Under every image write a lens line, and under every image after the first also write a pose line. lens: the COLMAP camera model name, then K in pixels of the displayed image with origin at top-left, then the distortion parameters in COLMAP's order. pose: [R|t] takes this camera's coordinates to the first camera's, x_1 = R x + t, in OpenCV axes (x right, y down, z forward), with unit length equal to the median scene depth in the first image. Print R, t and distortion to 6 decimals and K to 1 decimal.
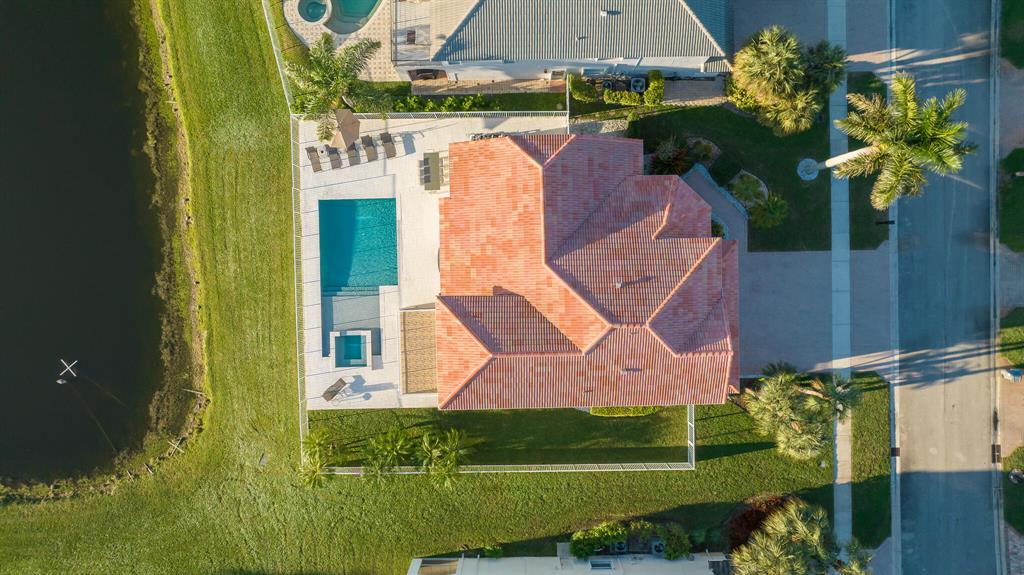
lens RADIAL K [[712.4, 0, 512.0], [0, 712.4, 287.5], [0, 0, 1]] dist [0.002460, -0.049830]
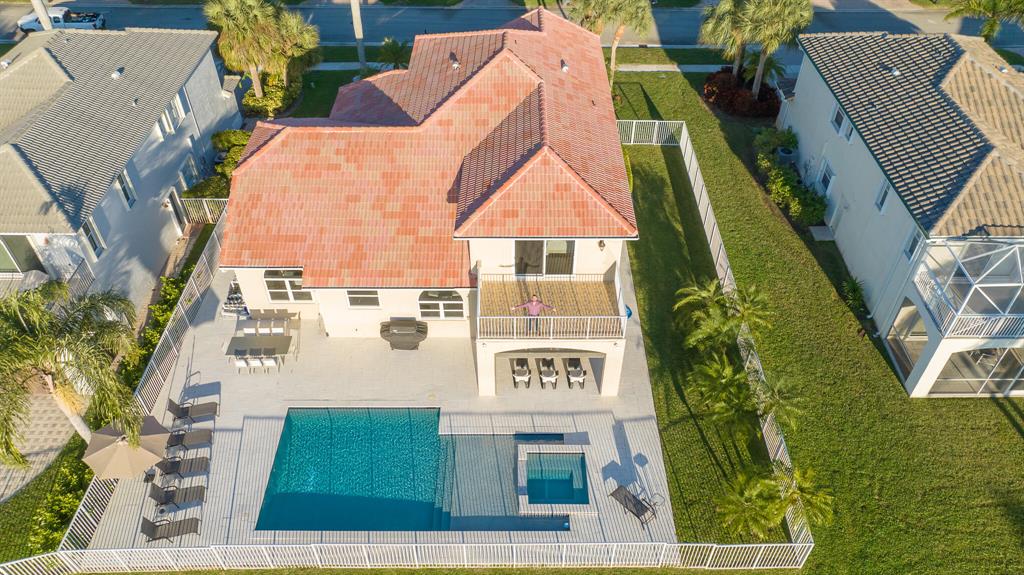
lens RADIAL K [[736.4, 0, 520.7], [0, 736.4, 287.3], [0, 0, 1]] dist [-0.015985, 0.007077]
pose [[0.016487, -0.678976, 0.733976, -0.530147], [0.999839, 0.006029, -0.016882, 0.071174], [0.007038, 0.734136, 0.678966, 0.526746]]
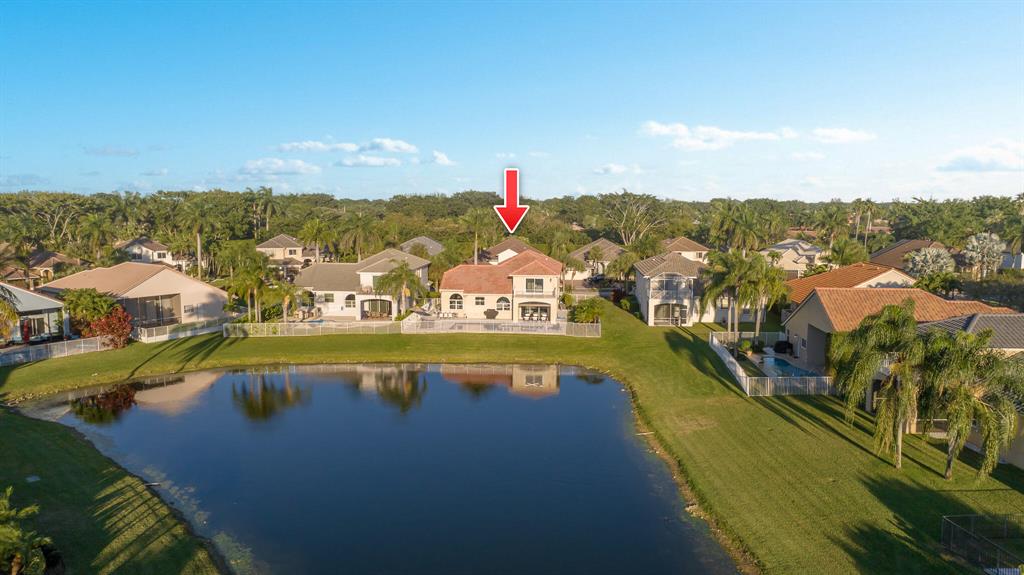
lens RADIAL K [[736.4, 0, 520.7], [0, 736.4, 287.3], [0, 0, 1]] dist [-0.015985, 0.007077]
pose [[0.093721, -0.096458, 0.990915, -2.090264], [0.995557, 0.000030, -0.094157, 0.232696], [0.009052, 0.995337, 0.096032, 0.719296]]
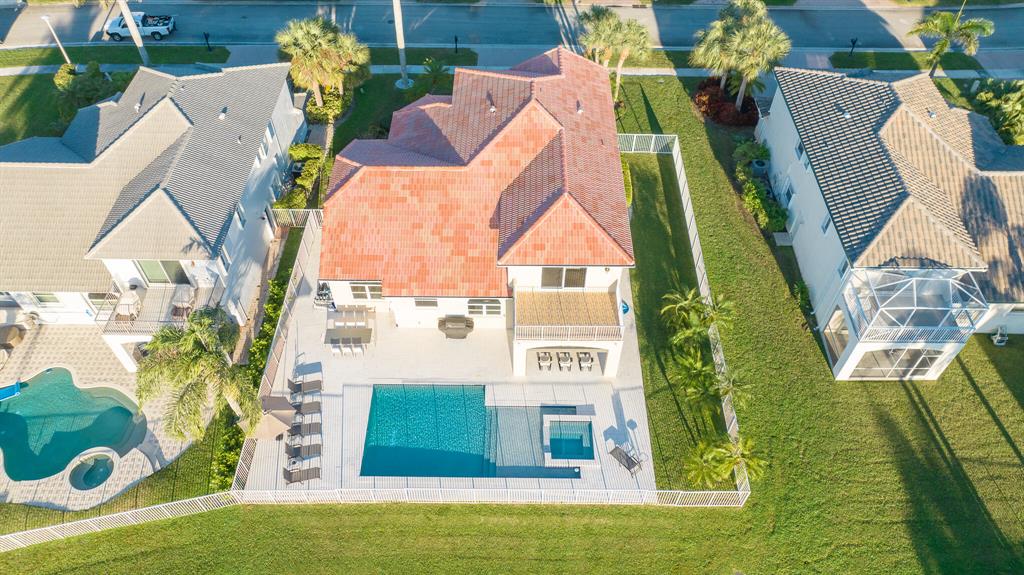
lens RADIAL K [[712.4, 0, 512.0], [0, 712.4, 287.5], [0, 0, 1]] dist [0.002460, -0.049830]
pose [[0.031242, -0.763293, 0.645297, -0.582270], [0.999433, 0.015767, -0.029737, 0.047641], [0.012524, 0.645860, 0.763353, 0.336612]]
